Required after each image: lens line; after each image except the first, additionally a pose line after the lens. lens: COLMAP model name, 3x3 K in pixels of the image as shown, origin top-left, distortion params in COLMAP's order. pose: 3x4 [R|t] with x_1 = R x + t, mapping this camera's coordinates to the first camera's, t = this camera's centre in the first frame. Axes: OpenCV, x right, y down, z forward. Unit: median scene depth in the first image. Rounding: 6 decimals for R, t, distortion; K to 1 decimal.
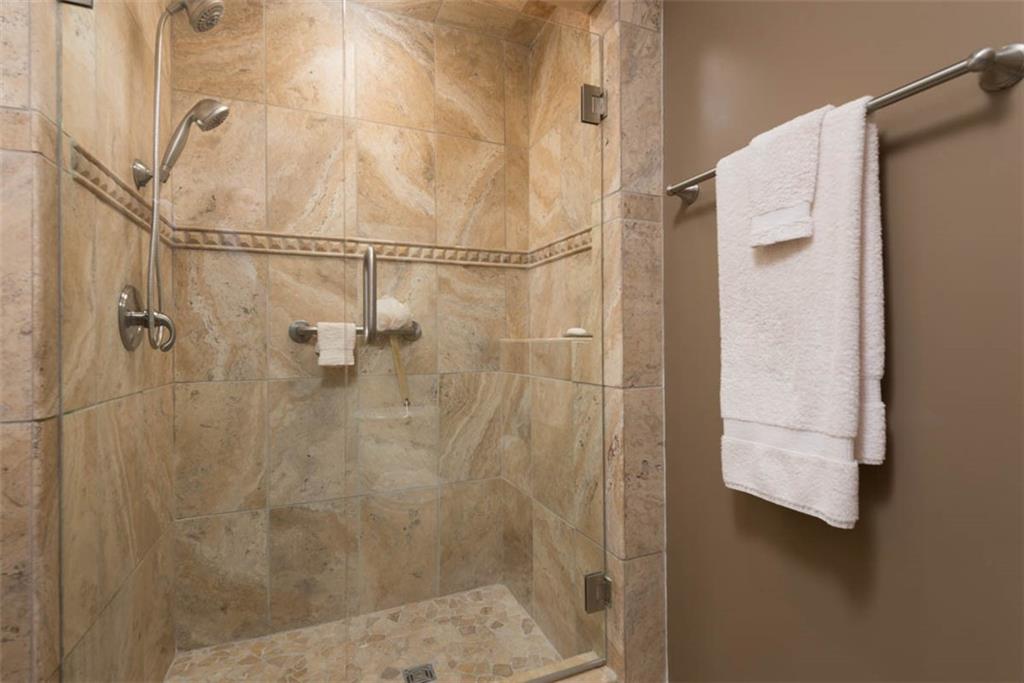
lens RADIAL K [[476.3, 0, 512.3], [0, 476.3, 341.2], [0, 0, 1]] dist [0.000858, -0.000043]
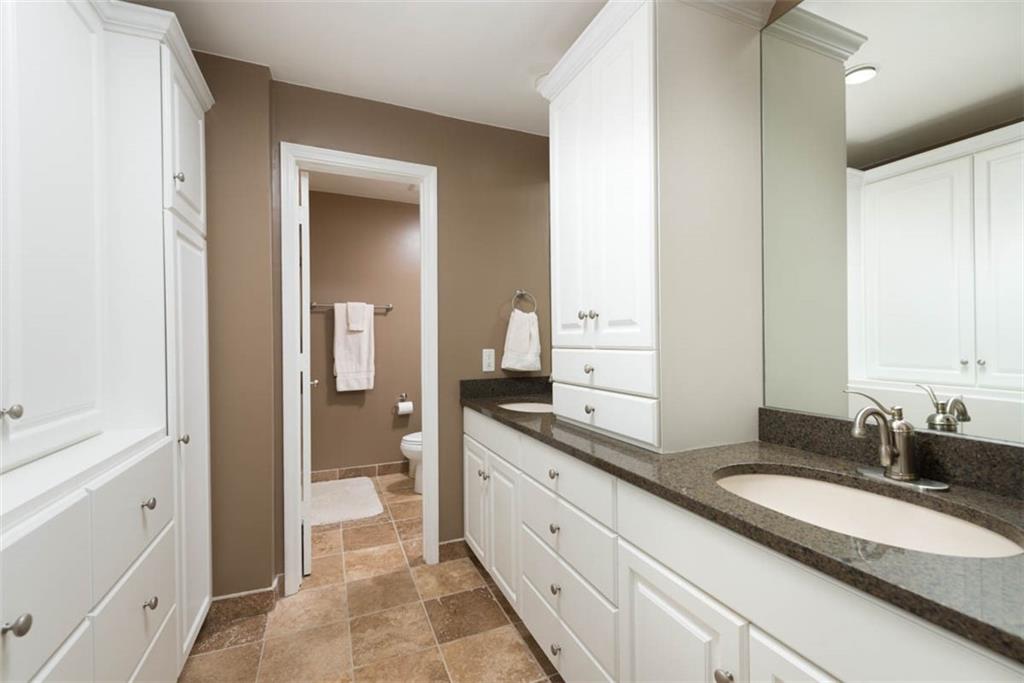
lens RADIAL K [[451.8, 0, 514.0], [0, 451.8, 342.1], [0, 0, 1]] dist [-0.000019, 0.000000]
pose [[0.008312, 0.001189, 0.999965, -3.359308], [0.003605, 0.999993, -0.001219, -0.078337], [-0.999959, 0.003615, 0.008307, -0.447780]]
